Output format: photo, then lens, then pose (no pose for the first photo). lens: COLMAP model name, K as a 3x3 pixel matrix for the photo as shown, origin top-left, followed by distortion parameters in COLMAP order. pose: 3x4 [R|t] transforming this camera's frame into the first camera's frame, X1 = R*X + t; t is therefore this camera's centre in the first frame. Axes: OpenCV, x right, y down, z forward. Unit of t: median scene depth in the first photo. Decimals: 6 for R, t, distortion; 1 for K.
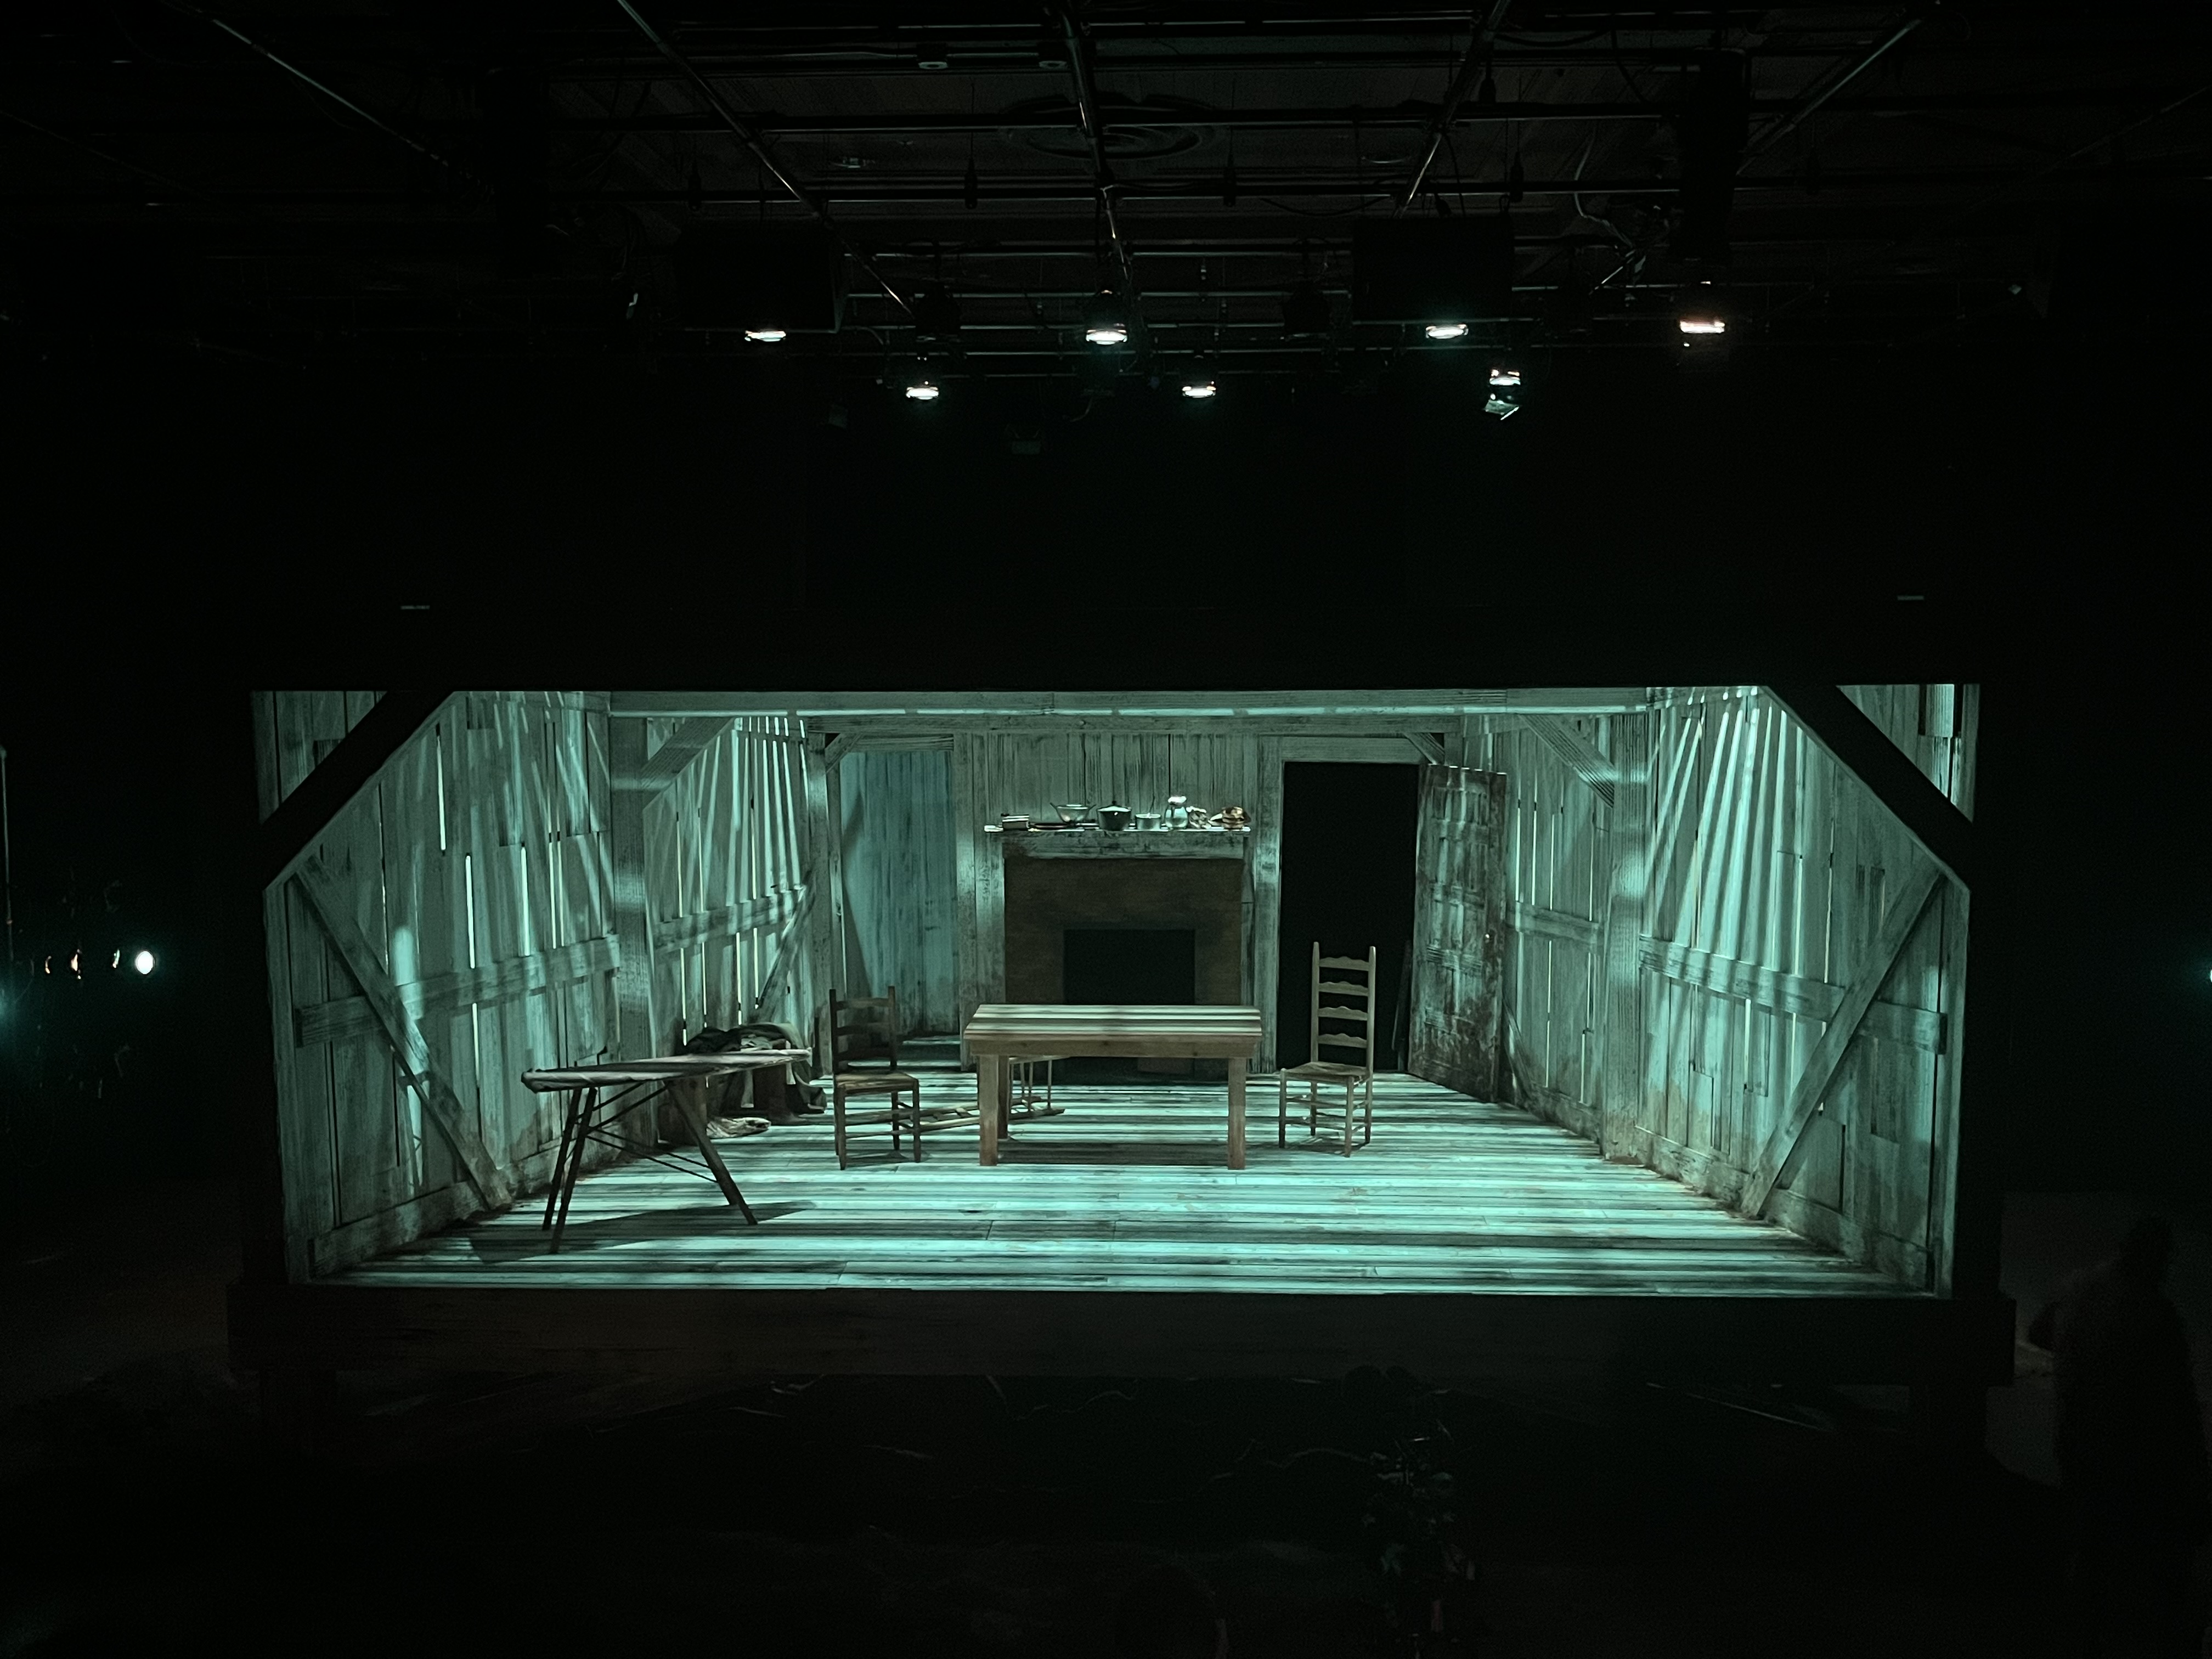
lens RADIAL K [[2132.2, 0, 1097.8], [0, 2132.2, 843.7], [0, 0, 1]] dist [0.074588, 0.000000]
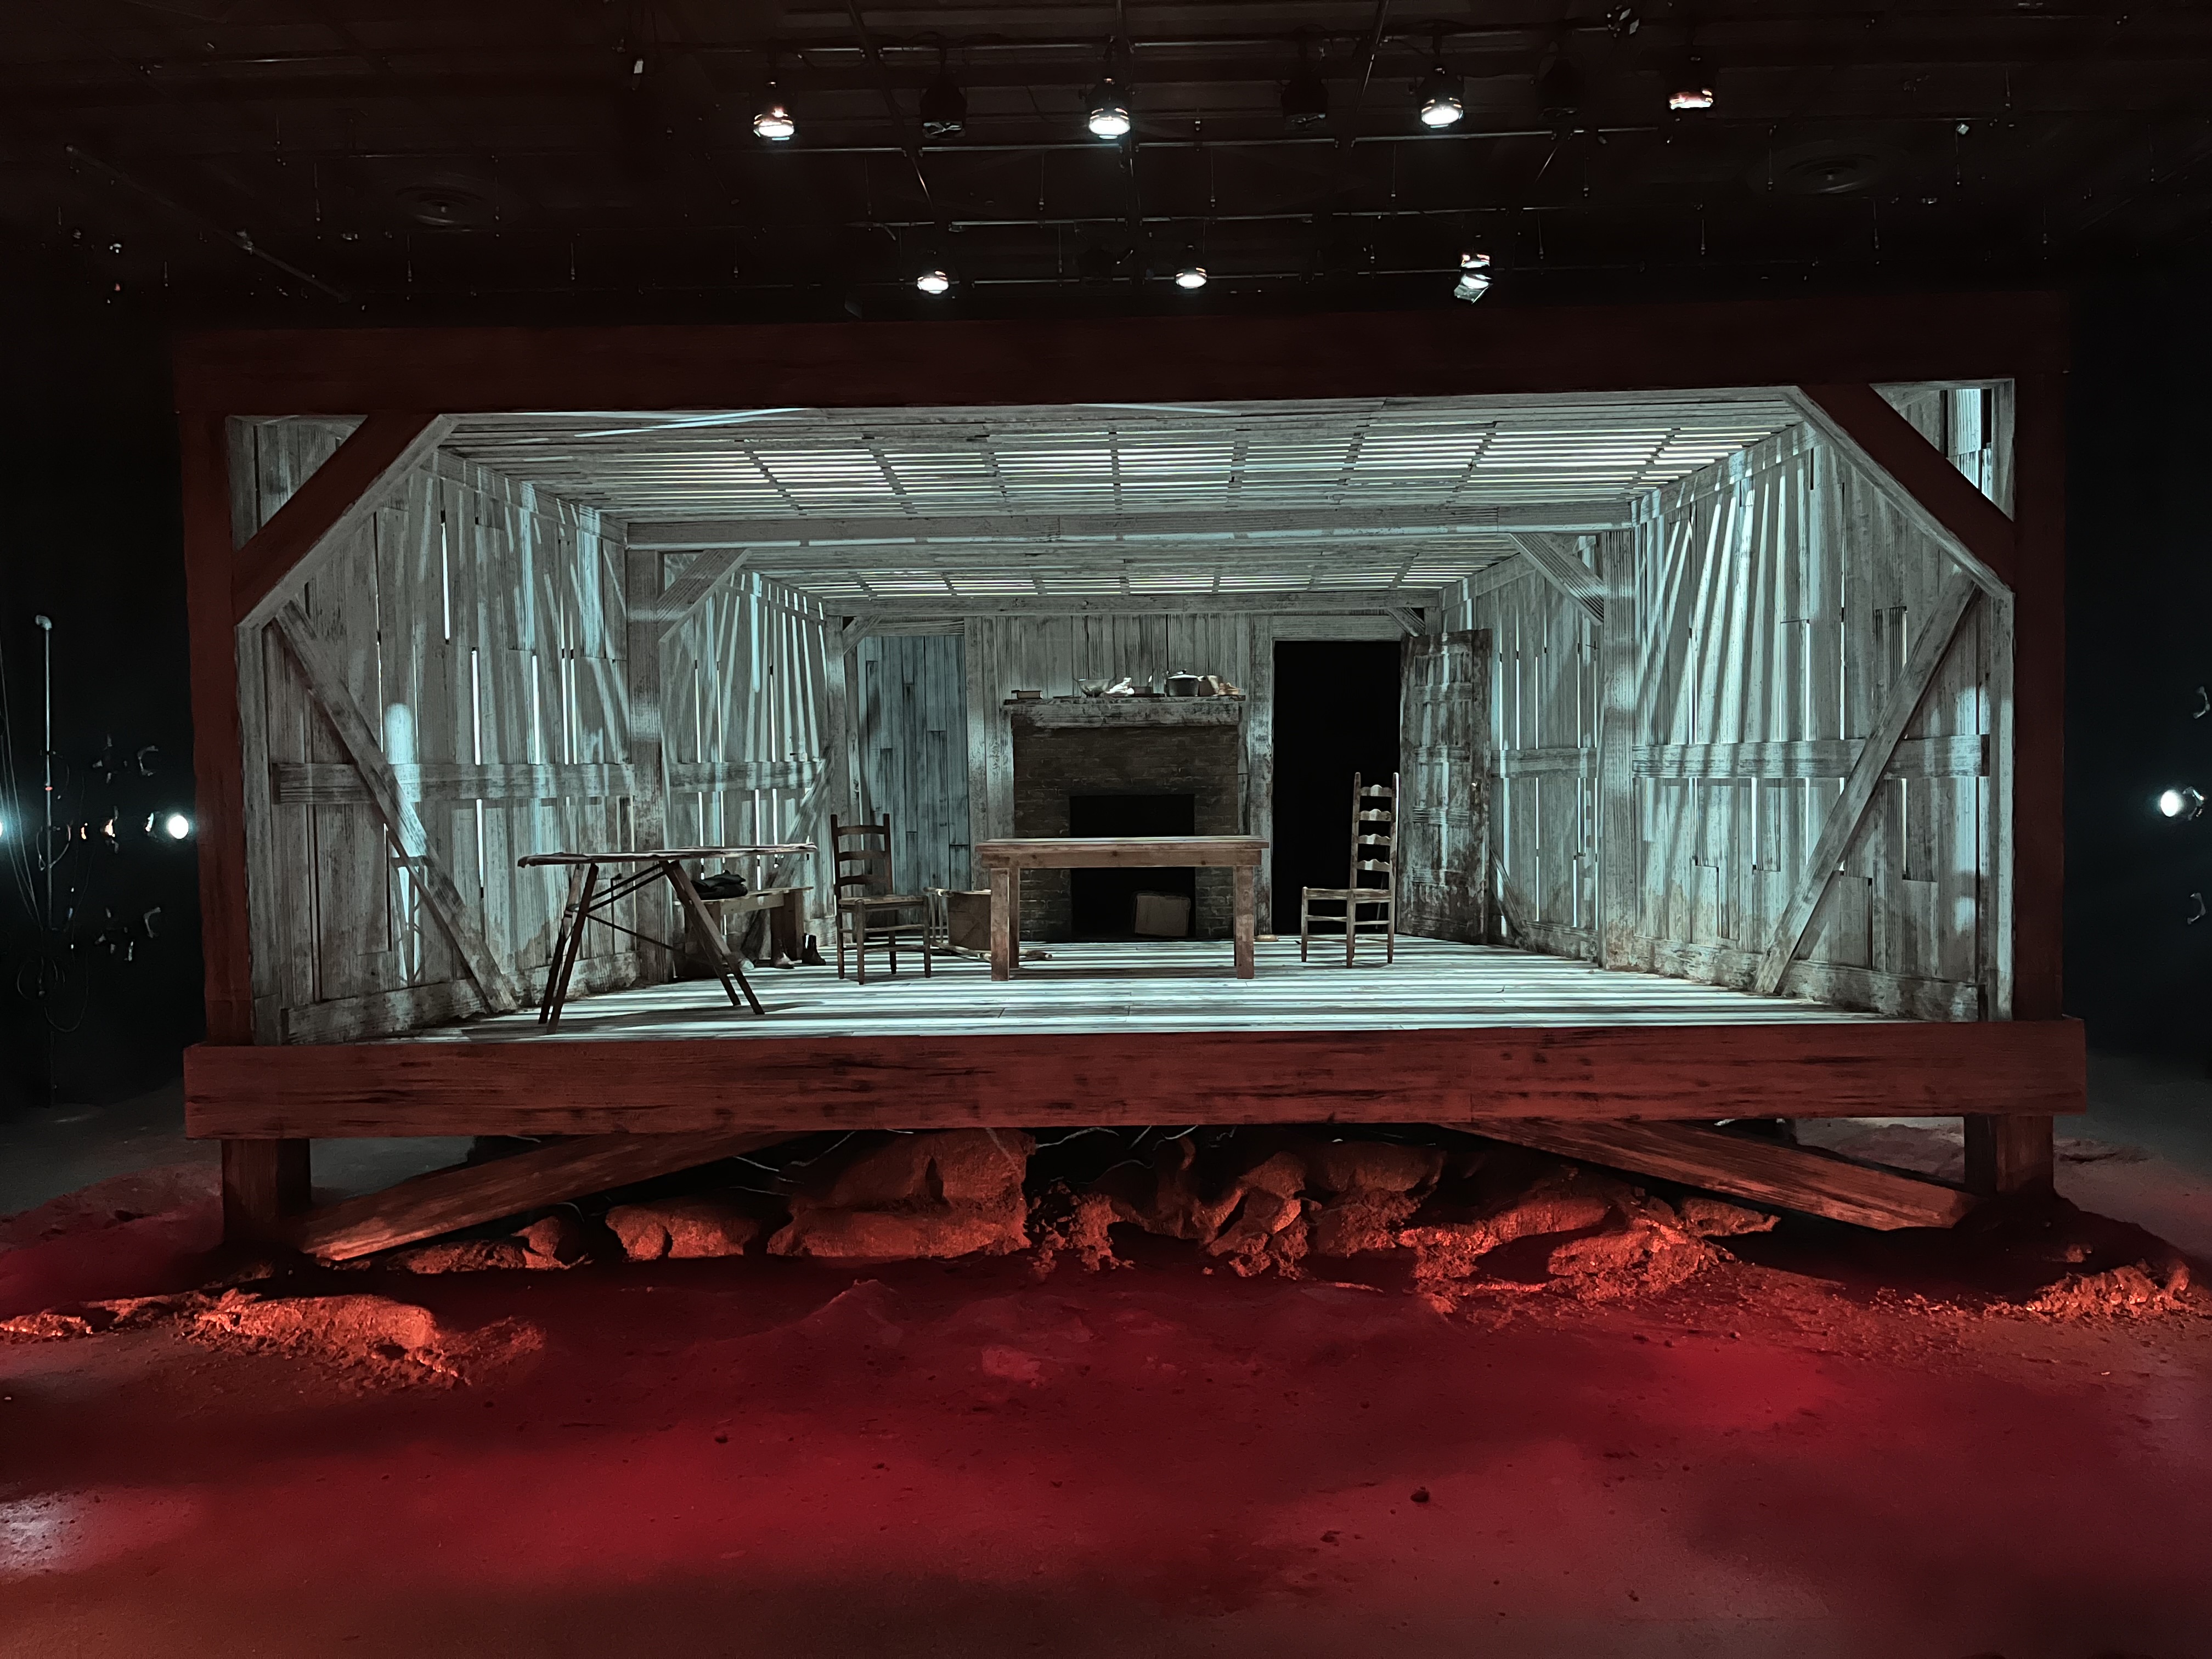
lens RADIAL K [[1689.9, 0, 1119.9], [0, 1689.9, 800.0], [0, 0, 1]] dist [0.055121, 0.013602]
pose [[0.999706, -0.011766, 0.021209, -0.010447], [0.013722, 0.995425, -0.094551, 0.142952], [-0.020000, 0.094814, 0.995294, 0.197876]]
